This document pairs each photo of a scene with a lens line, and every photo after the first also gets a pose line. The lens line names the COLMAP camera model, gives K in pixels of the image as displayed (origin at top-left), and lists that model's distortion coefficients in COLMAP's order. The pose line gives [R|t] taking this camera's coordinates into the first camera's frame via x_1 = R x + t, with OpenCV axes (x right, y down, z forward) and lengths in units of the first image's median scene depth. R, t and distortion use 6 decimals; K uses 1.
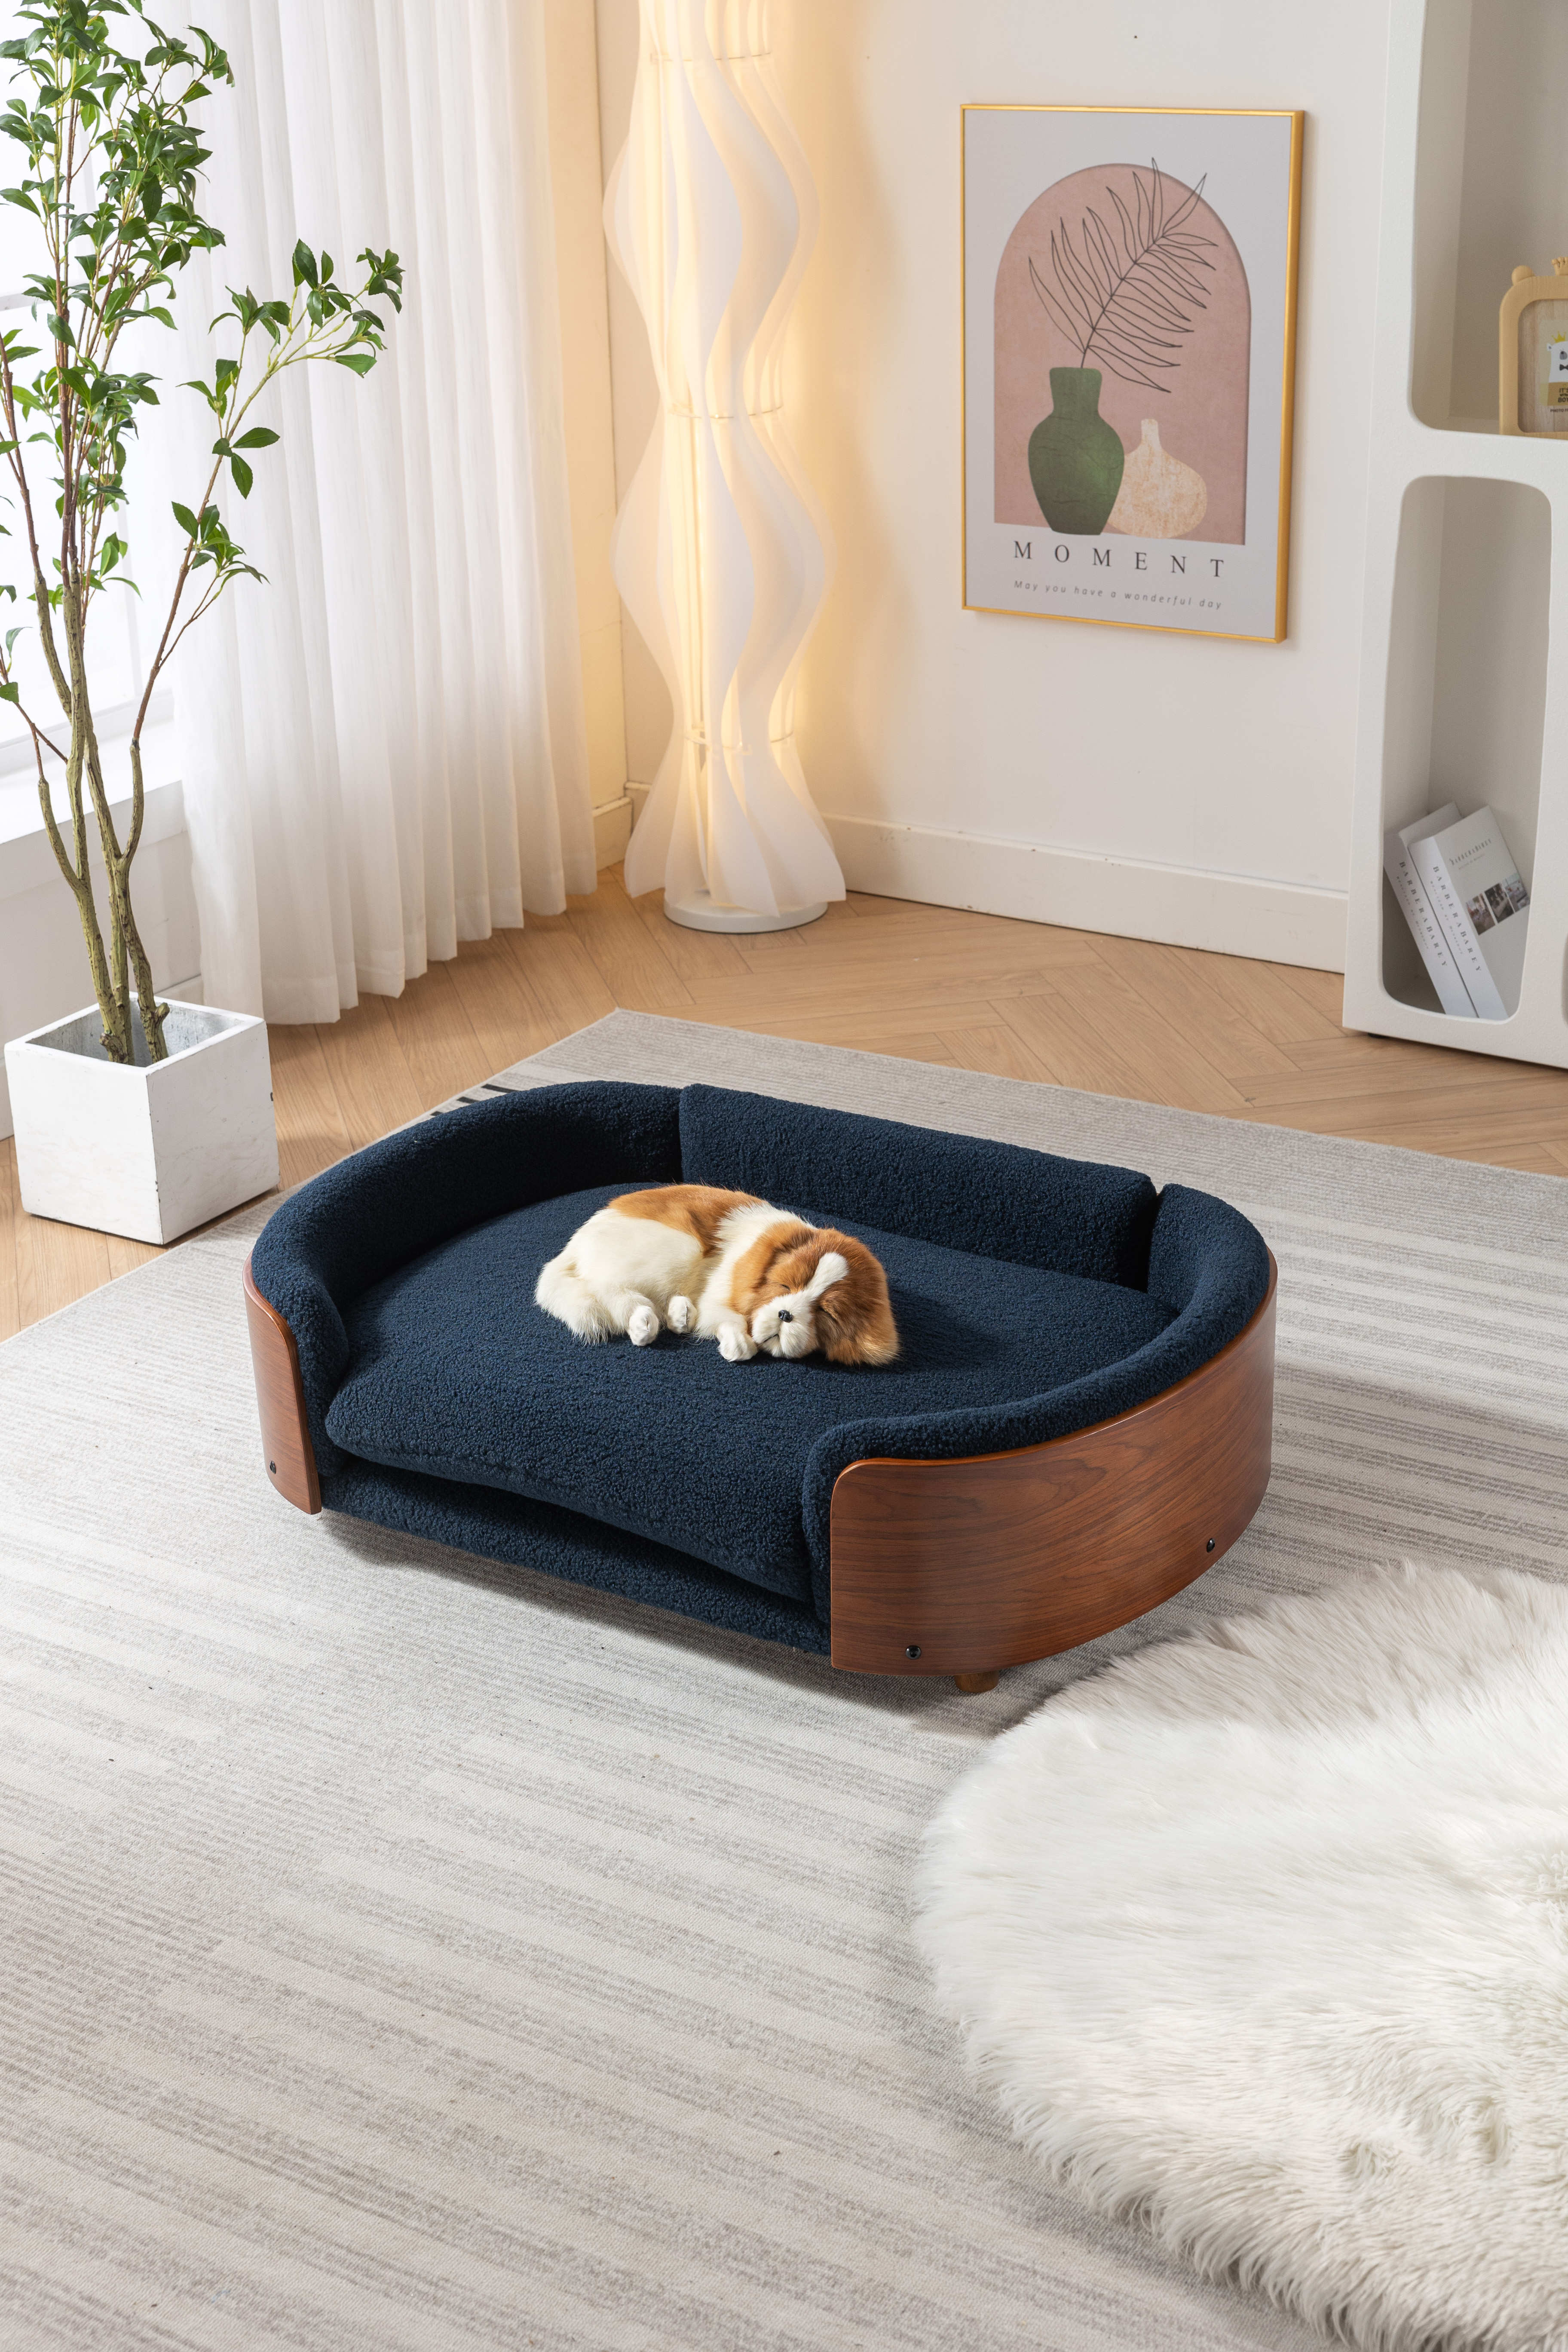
lens RADIAL K [[3383.1, 0, 777.9], [0, 3383.1, 1182.9], [0, 0, 1]] dist [0.010984, 0.010866]
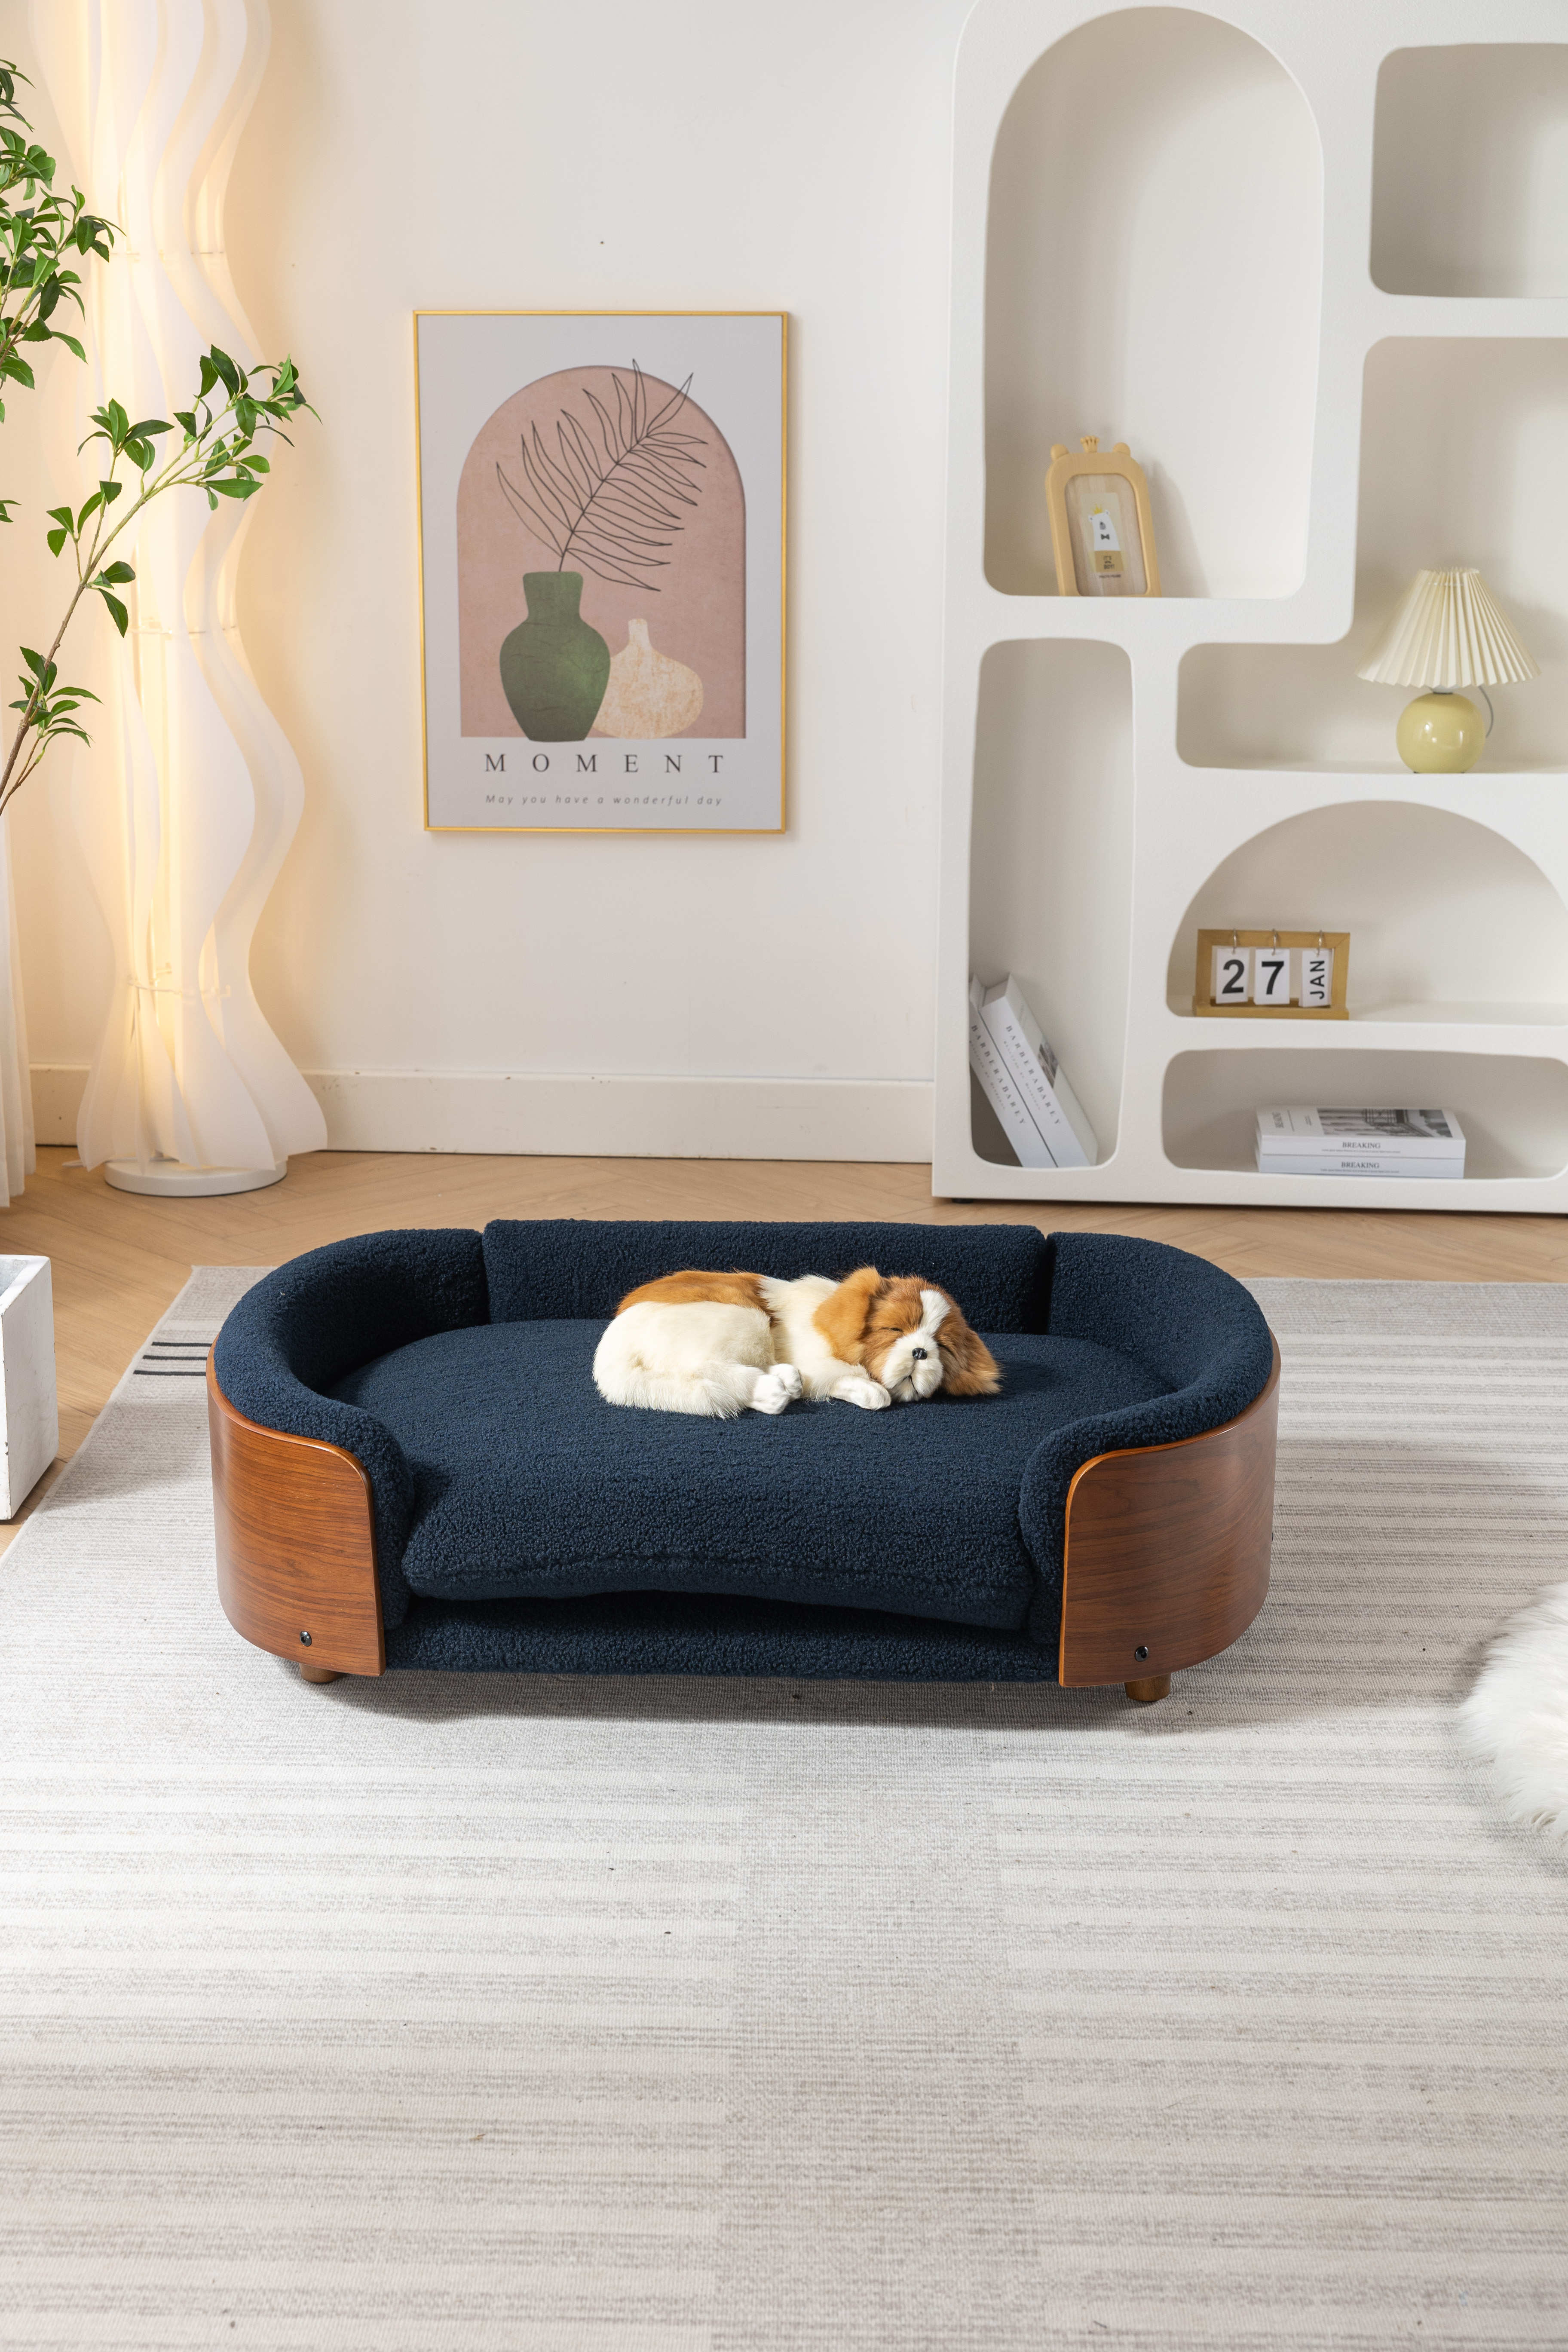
lens RADIAL K [[3602.7, 0, 782.6], [0, 3602.7, 1182.3], [0, 0, 1]] dist [0.002279, 0.081056]
pose [[0.869071, -0.092635, 0.485936, -0.488982], [0.162154, 0.981383, -0.102922, 0.065759], [-0.467355, 0.168243, 0.867913, 0.121158]]
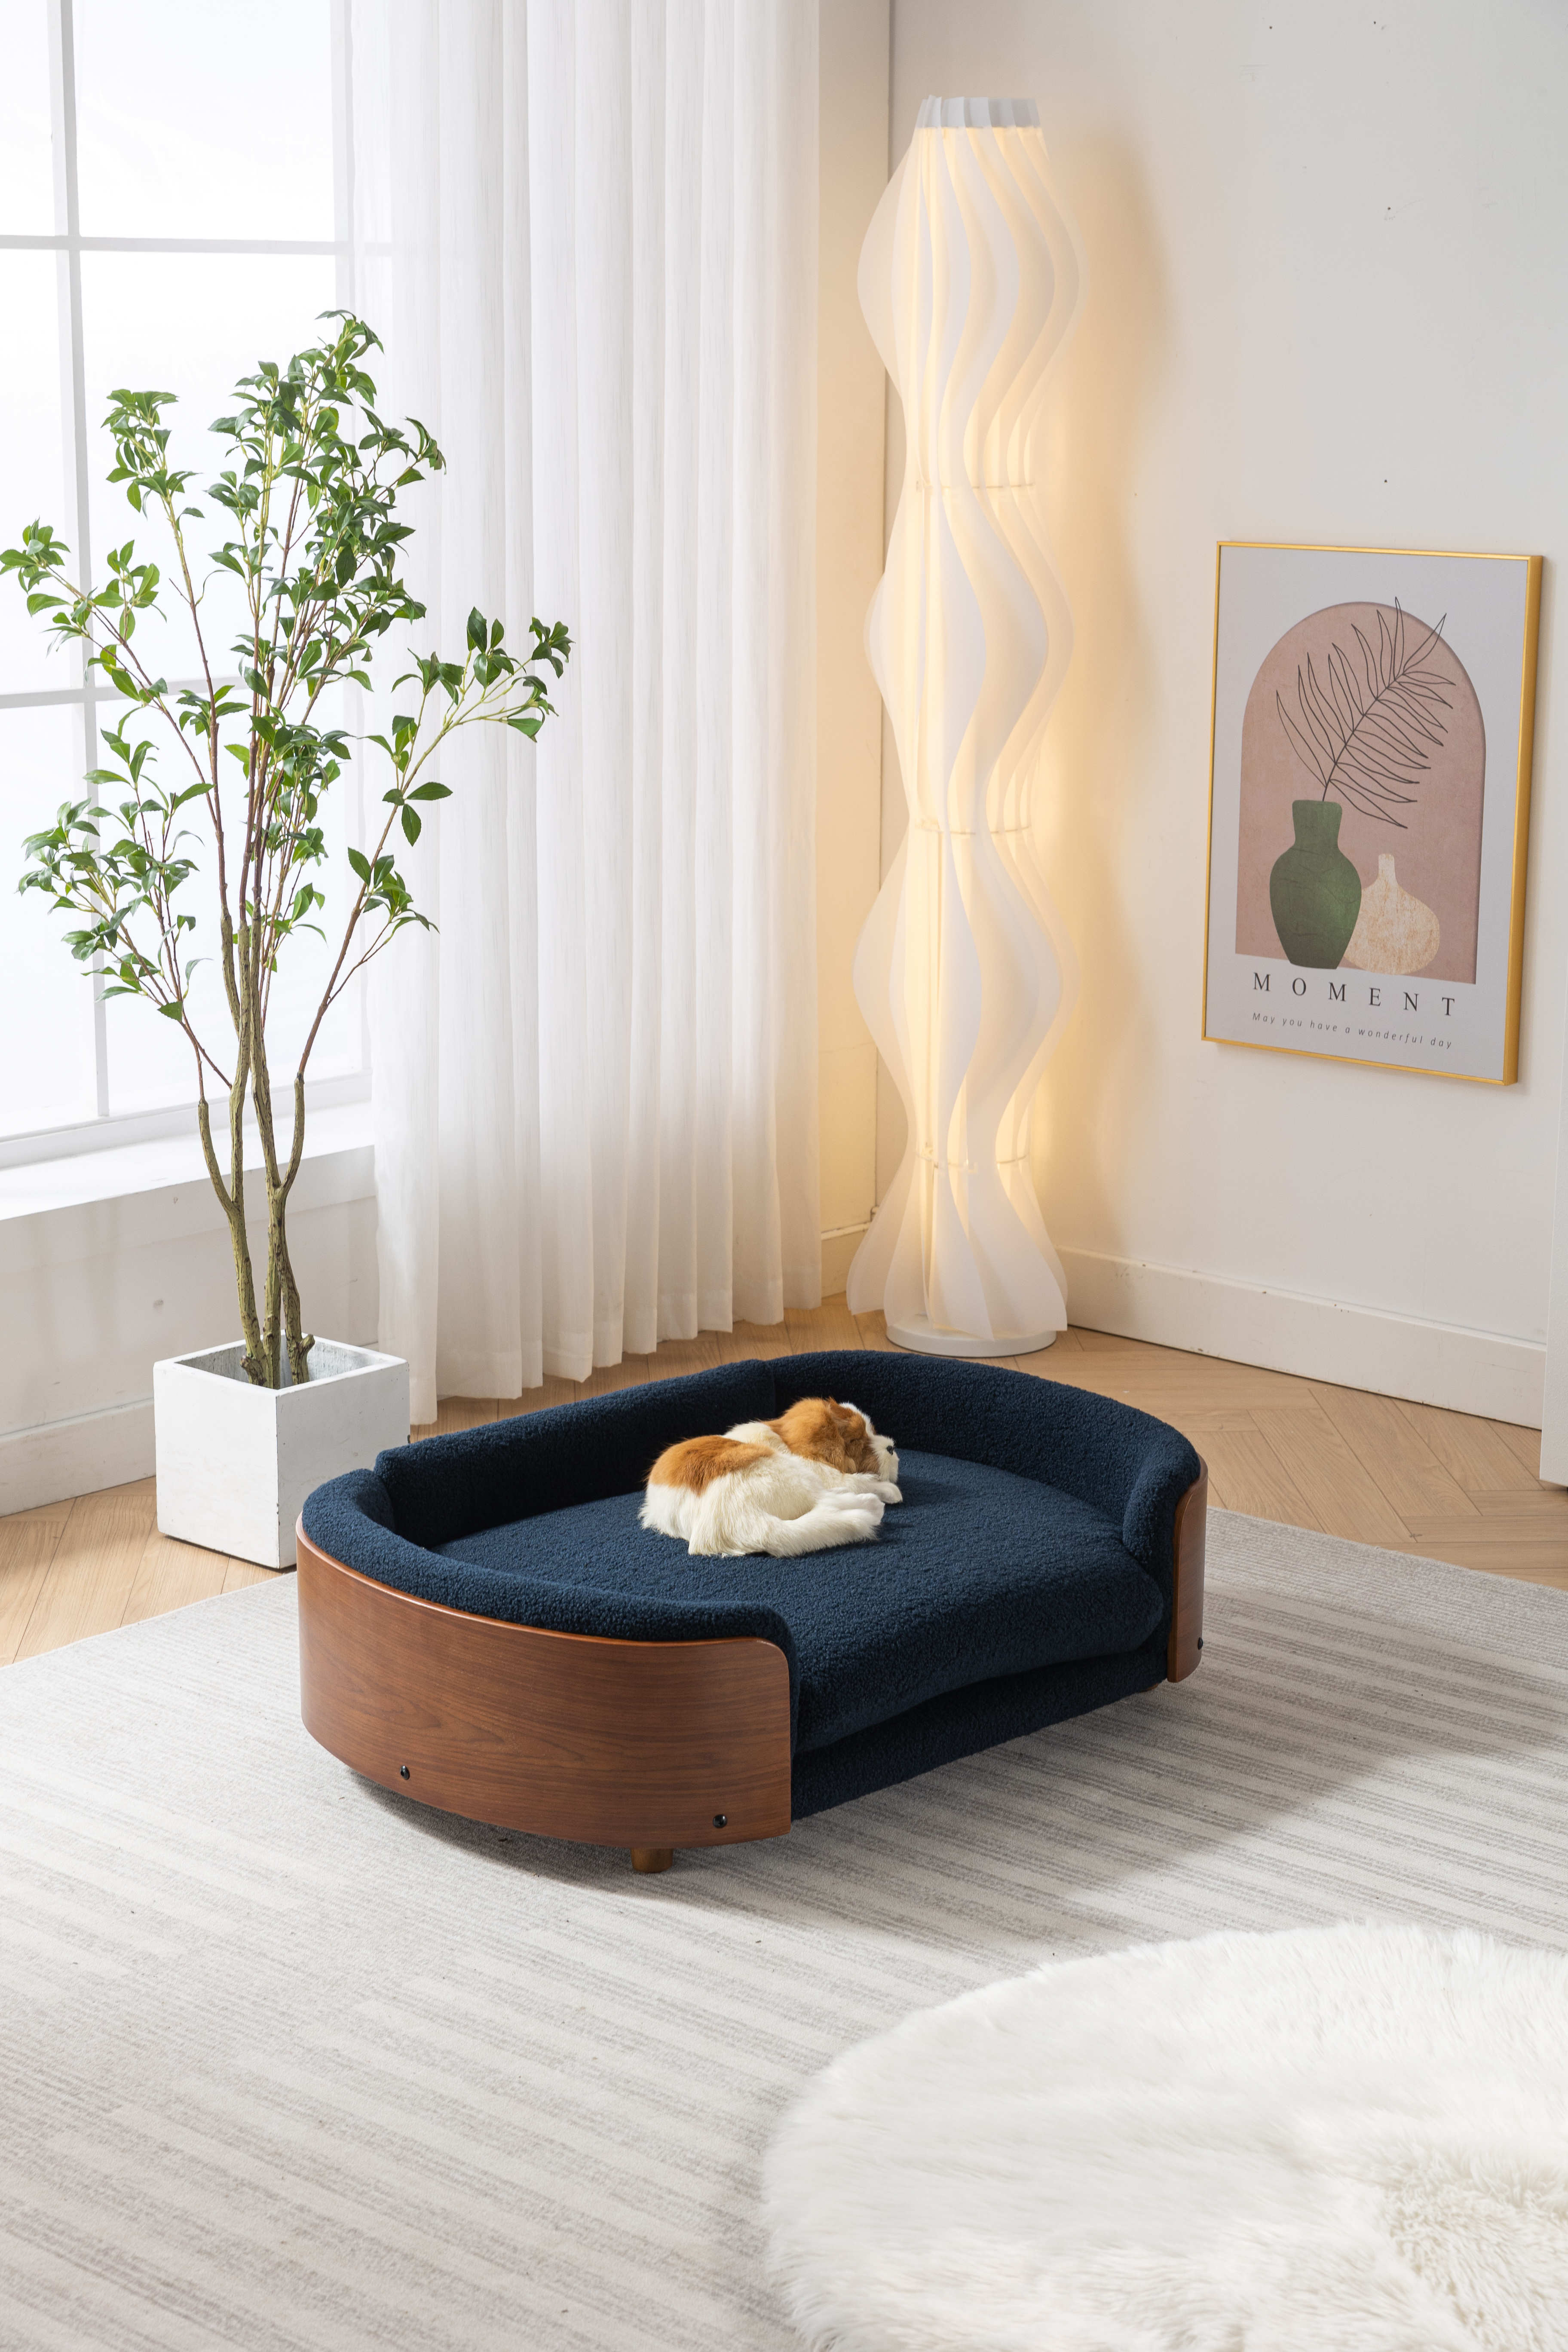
lens RADIAL K [[3977.2, 0, 789.3], [0, 3977.2, 1168.4], [0, 0, 1]] dist [0.016657, 0.096599]
pose [[0.985874, 0.065977, -0.153946, 0.157836], [-0.091512, 0.982009, -0.165178, 0.091226], [0.140279, 0.176933, 0.974175, -0.173166]]
